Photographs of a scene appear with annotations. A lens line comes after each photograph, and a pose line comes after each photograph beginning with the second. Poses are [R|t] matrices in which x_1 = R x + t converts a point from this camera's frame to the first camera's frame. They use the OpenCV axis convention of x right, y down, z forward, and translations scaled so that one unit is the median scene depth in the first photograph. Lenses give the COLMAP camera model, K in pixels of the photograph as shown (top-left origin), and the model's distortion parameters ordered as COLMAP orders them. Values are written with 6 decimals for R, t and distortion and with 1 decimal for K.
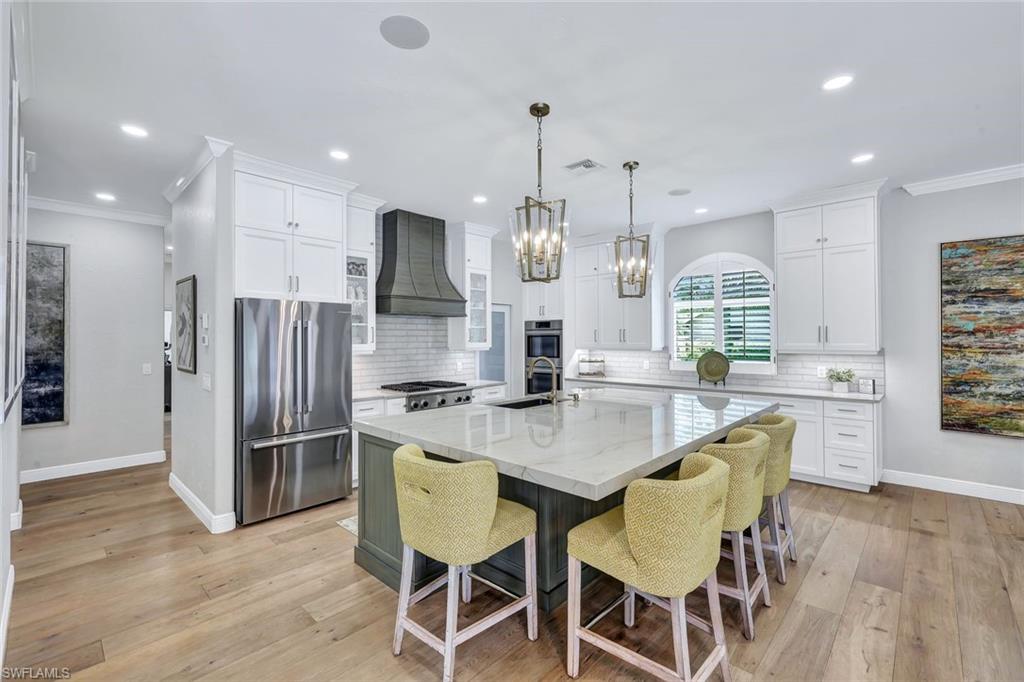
lens RADIAL K [[425.2, 0, 510.9], [0, 425.2, 332.0], [0, 0, 1]] dist [-0.010321, 0.000357]
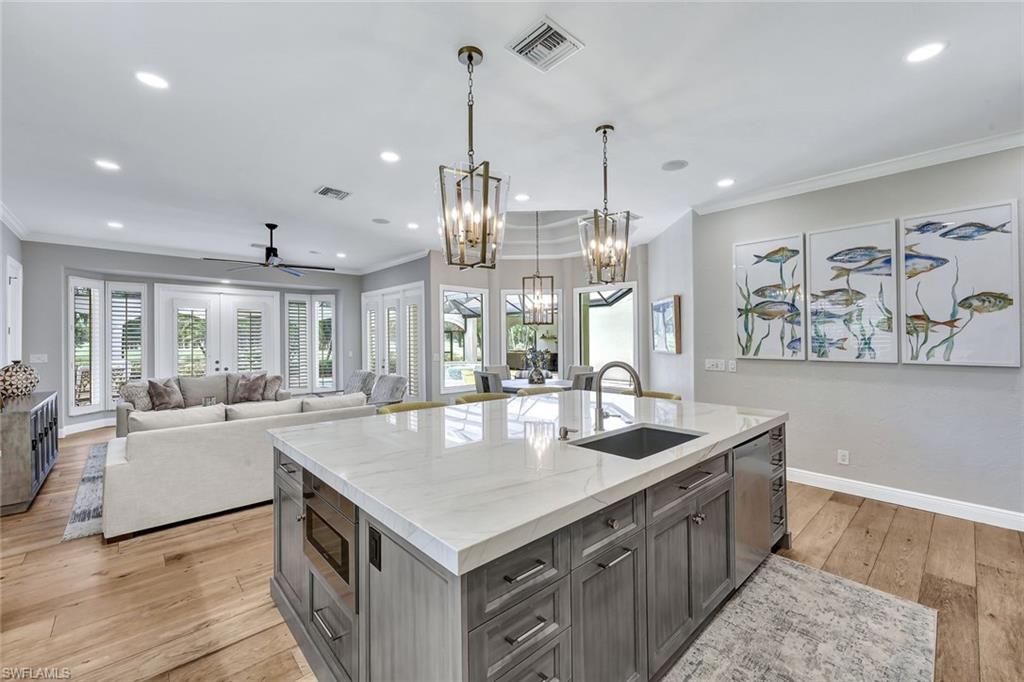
lens RADIAL K [[426.6, 0, 511.6], [0, 426.6, 331.3], [0, 0, 1]] dist [0.003681, 0.000909]
pose [[-0.997871, 0.006950, 0.064846, 0.181012], [0.004724, 0.999396, -0.034423, 0.029038], [-0.065046, -0.034043, -0.997301, 1.516947]]
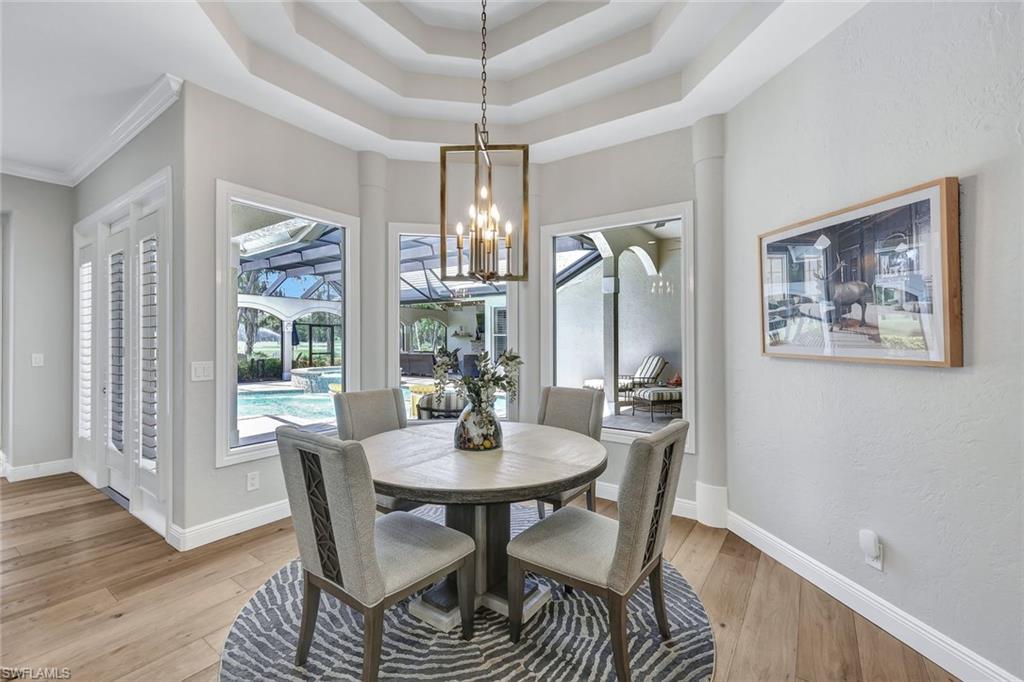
lens RADIAL K [[426.6, 0, 514.5], [0, 426.6, 337.6], [0, 0, 1]] dist [0.003681, 0.000909]
pose [[-0.987174, -0.002661, -0.159624, 0.236585], [0.000608, 0.999791, -0.020428, 0.036348], [0.159645, -0.020263, -0.986967, 0.458453]]
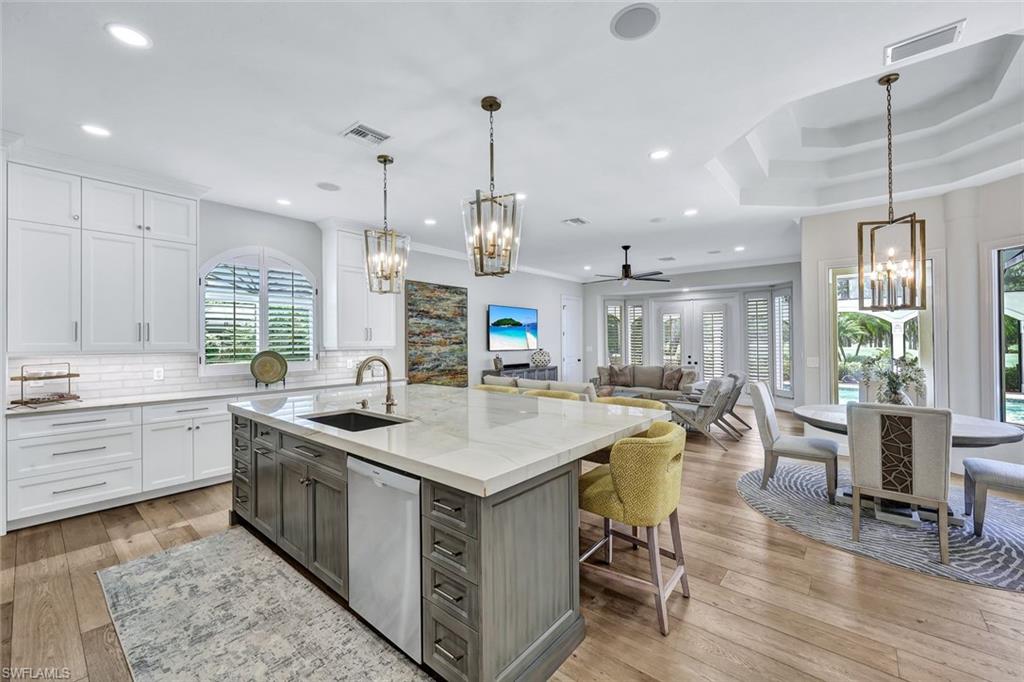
lens RADIAL K [[406.4, 0, 503.3], [0, 406.4, 337.1], [0, 0, 1]] dist [0.000196, 0.000567]
pose [[-0.052125, 0.008733, 0.998602, -0.617514], [-0.014685, 0.999847, -0.009510, 0.022793], [-0.998533, -0.015160, -0.051989, 0.735463]]
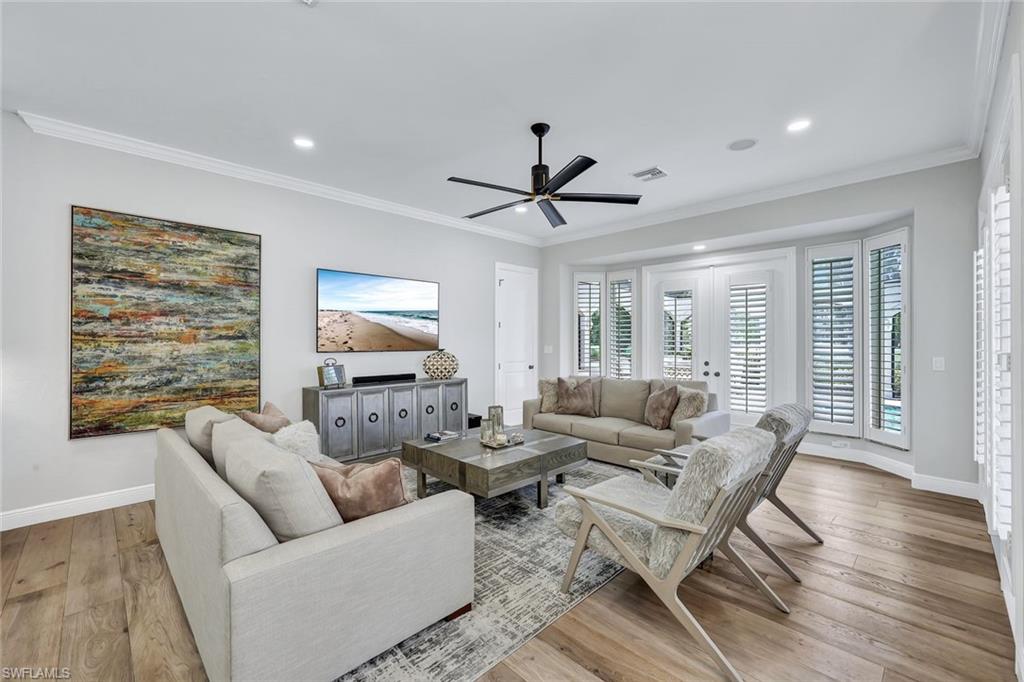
lens RADIAL K [[426.6, 0, 503.0], [0, 426.6, 344.0], [0, 0, 1]] dist [0.003681, 0.000909]
pose [[0.024849, -0.007386, 0.999664, 0.242333], [-0.016071, 0.999841, 0.007787, 0.033465], [-0.999562, -0.016259, 0.024726, 0.169743]]
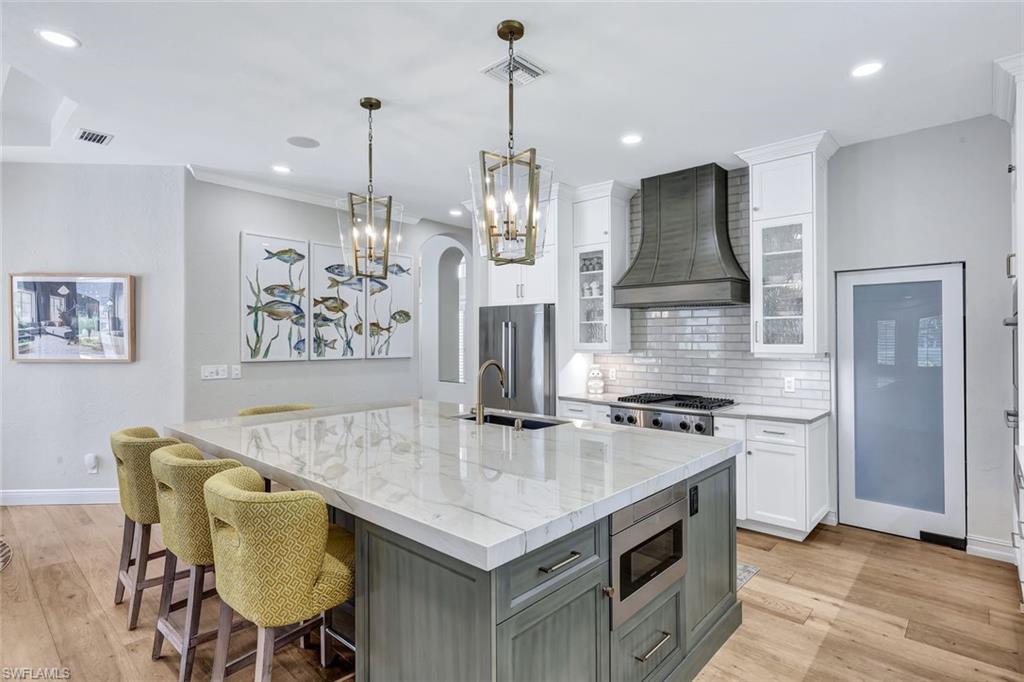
lens RADIAL K [[518.3, 0, 530.0], [0, 518.3, 332.7], [0, 0, 1]] dist [0.003458, -0.000105]
pose [[0.042627, -0.010514, -0.999036, 0.921616], [0.014808, 0.999841, -0.009891, 0.017673], [0.998981, -0.014372, 0.042776, 0.936077]]
